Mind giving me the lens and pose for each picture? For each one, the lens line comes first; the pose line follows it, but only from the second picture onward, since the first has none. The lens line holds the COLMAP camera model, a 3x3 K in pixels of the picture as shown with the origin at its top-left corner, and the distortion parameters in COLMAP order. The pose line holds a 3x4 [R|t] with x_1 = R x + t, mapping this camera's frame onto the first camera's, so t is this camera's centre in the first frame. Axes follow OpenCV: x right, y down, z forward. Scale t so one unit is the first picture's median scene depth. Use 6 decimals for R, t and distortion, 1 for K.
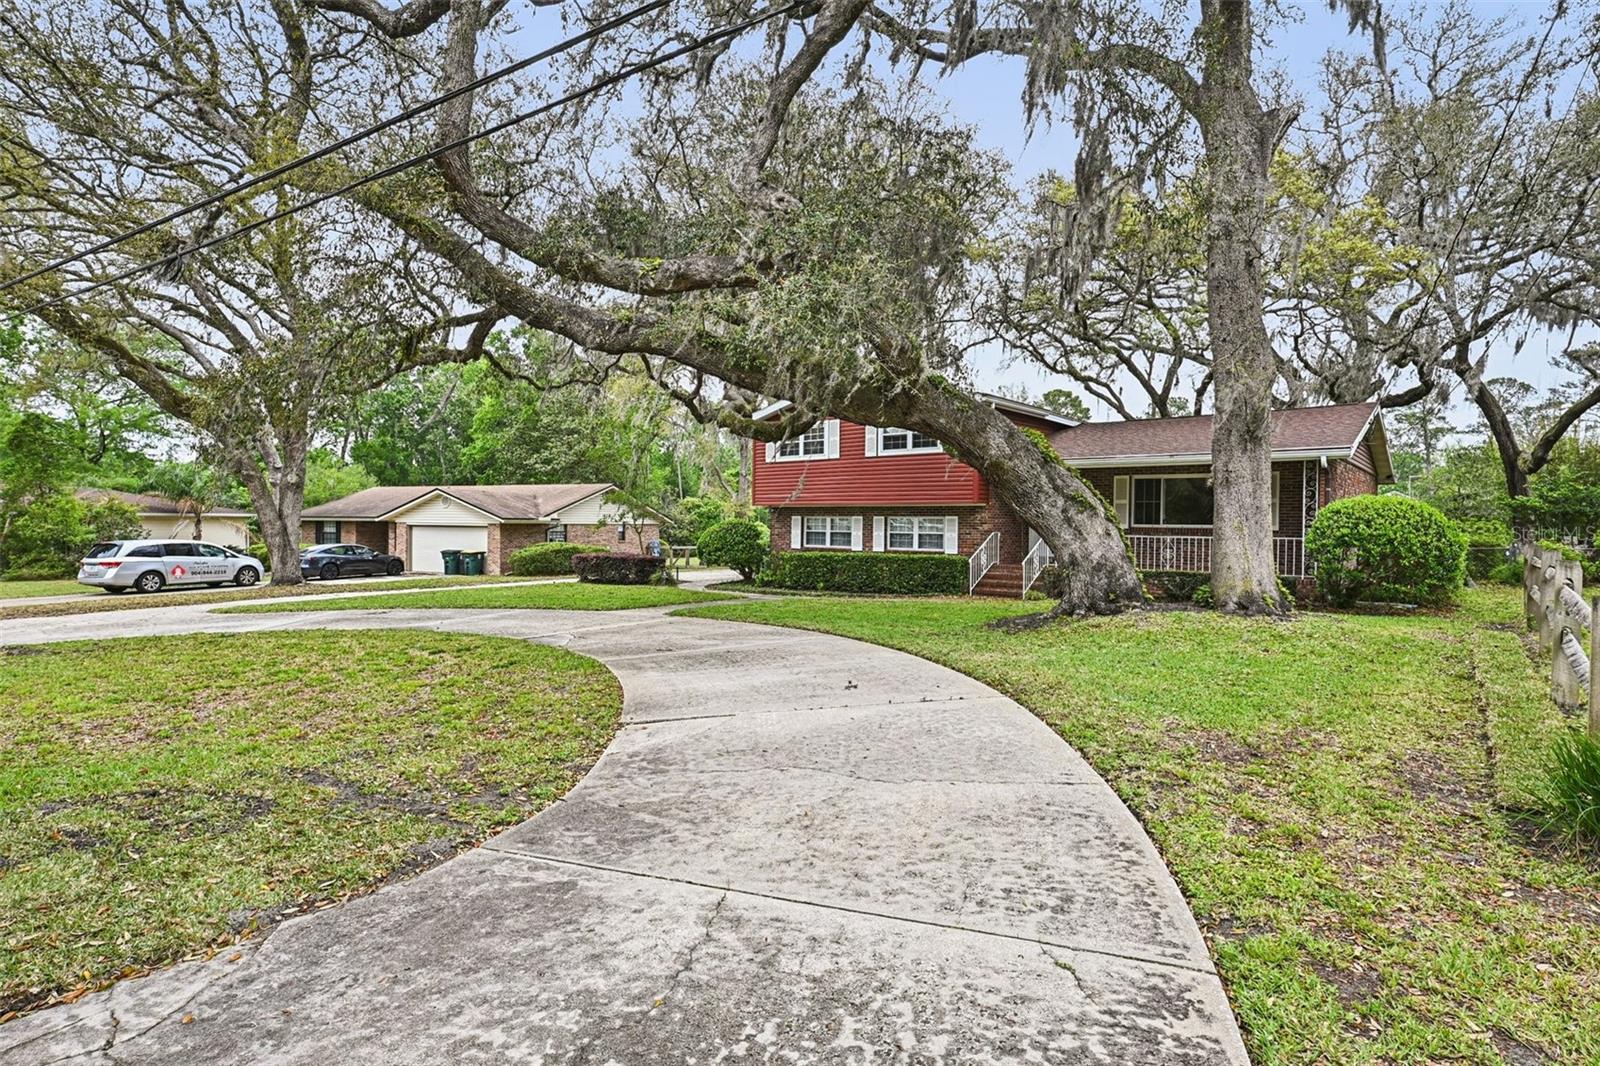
lens RADIAL K [[800.4, 0, 800.0], [0, 800.4, 533.0], [0, 0, 1]] dist [-0.001728, -0.000096]
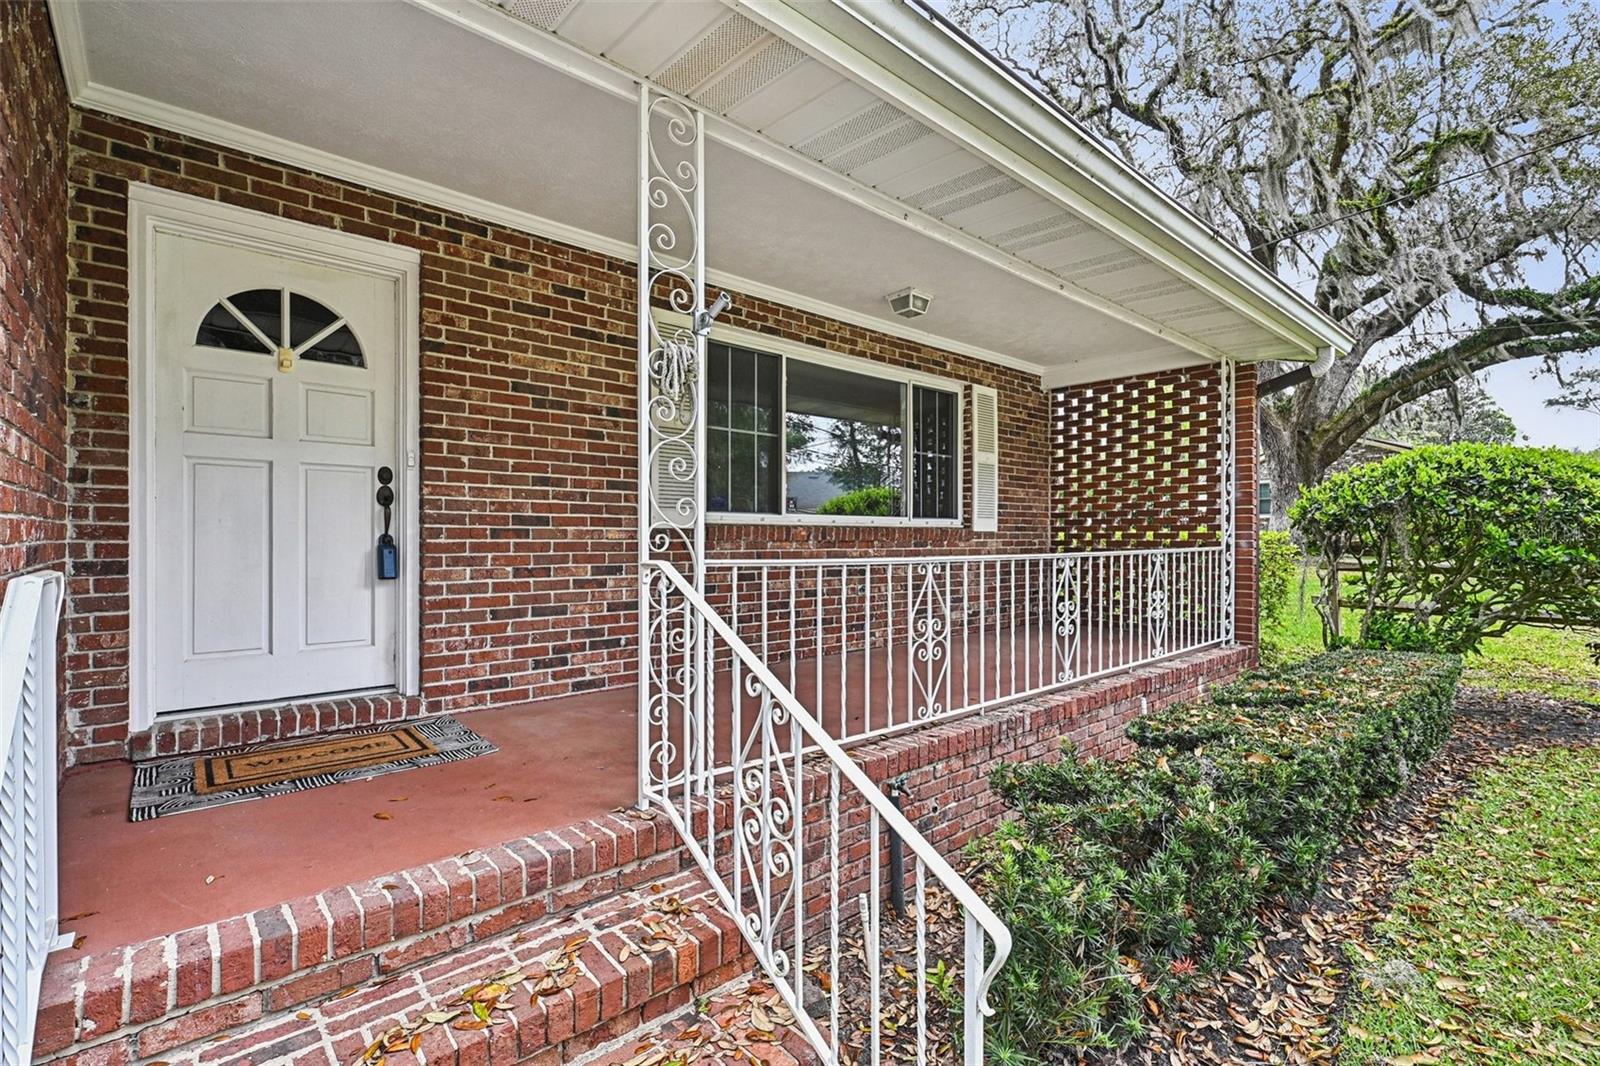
lens RADIAL K [[723.5, 0, 805.0], [0, 723.5, 538.4], [0, 0, 1]] dist [-0.002953, 0.000041]
pose [[0.131567, -0.010716, 0.991249, 0.168777], [0.016316, 0.999830, 0.008643, -0.003344], [-0.991173, 0.015037, 0.131719, 0.845742]]
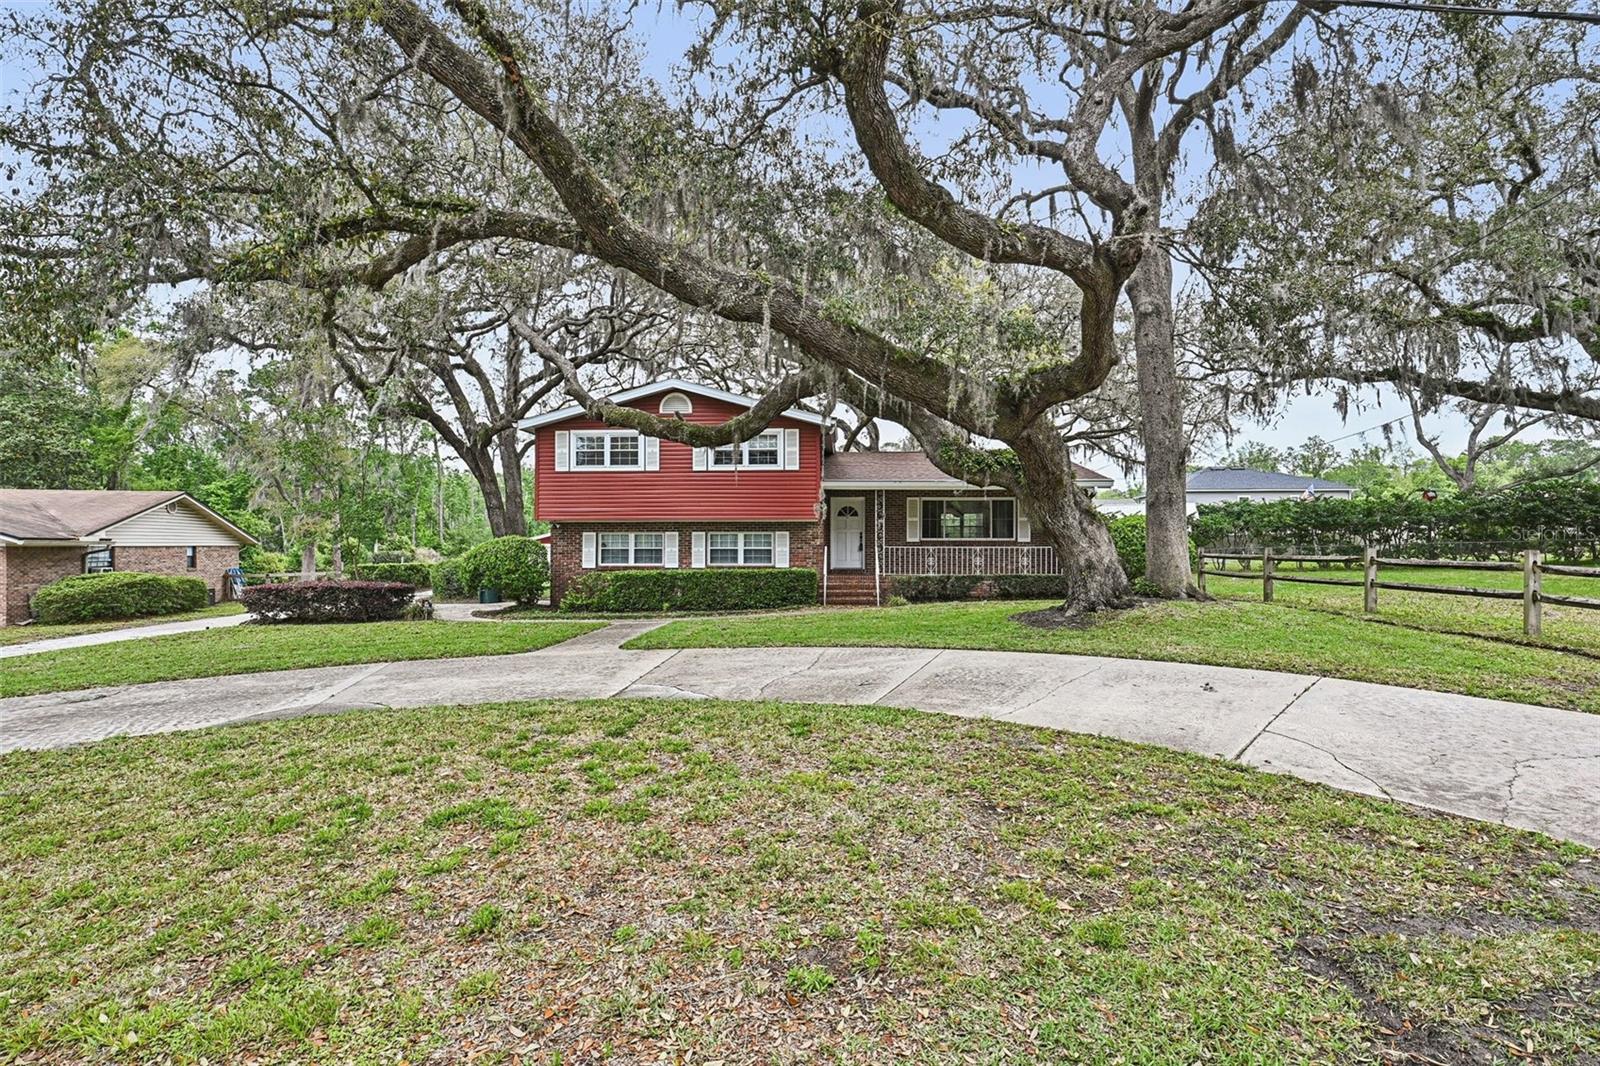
lens RADIAL K [[723.5, 0, 805.0], [0, 723.5, 538.4], [0, 0, 1]] dist [-0.002953, 0.000041]
pose [[0.791609, -0.004782, 0.611009, -0.348821], [0.016954, 0.999756, -0.014140, 0.001847], [-0.610792, 0.021552, 0.791498, 0.223344]]
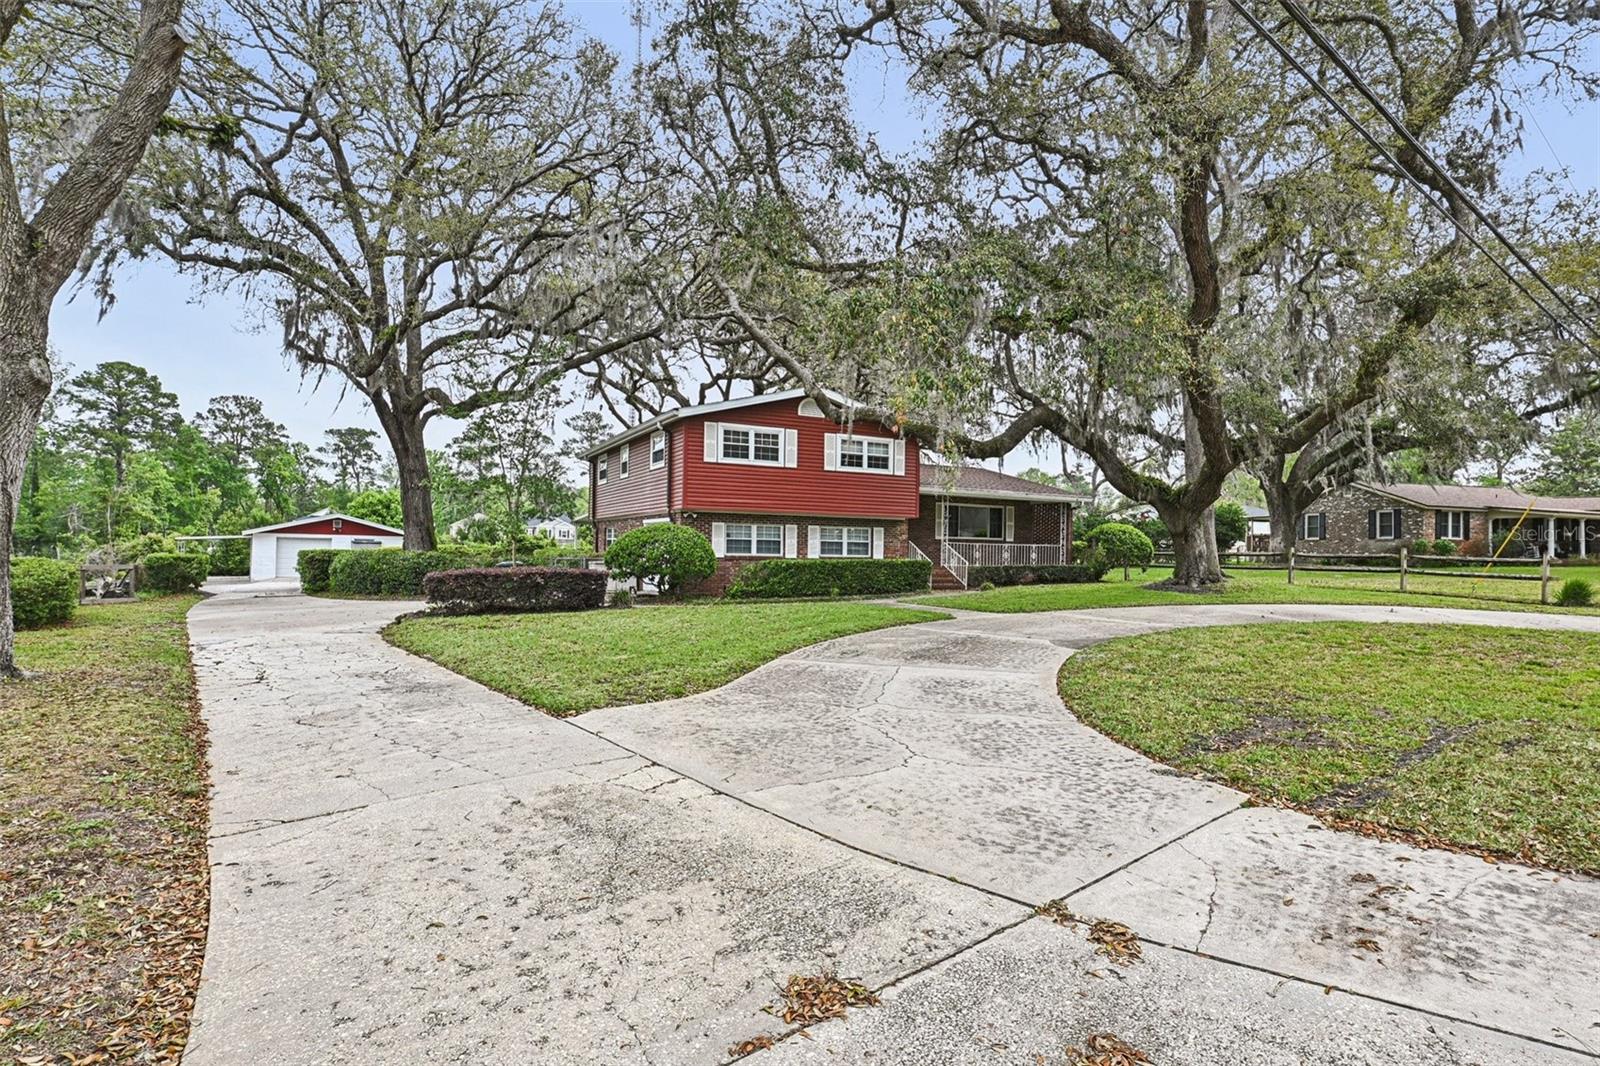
lens RADIAL K [[823.9, 0, 800.0], [0, 823.9, 533.0], [0, 0, 1]] dist [0.006539, 0.001365]
pose [[0.375649, 0.019135, 0.926565, -0.954872], [0.000667, 0.999781, -0.020918, 0.012508], [-0.926762, 0.008476, 0.375554, 0.617203]]
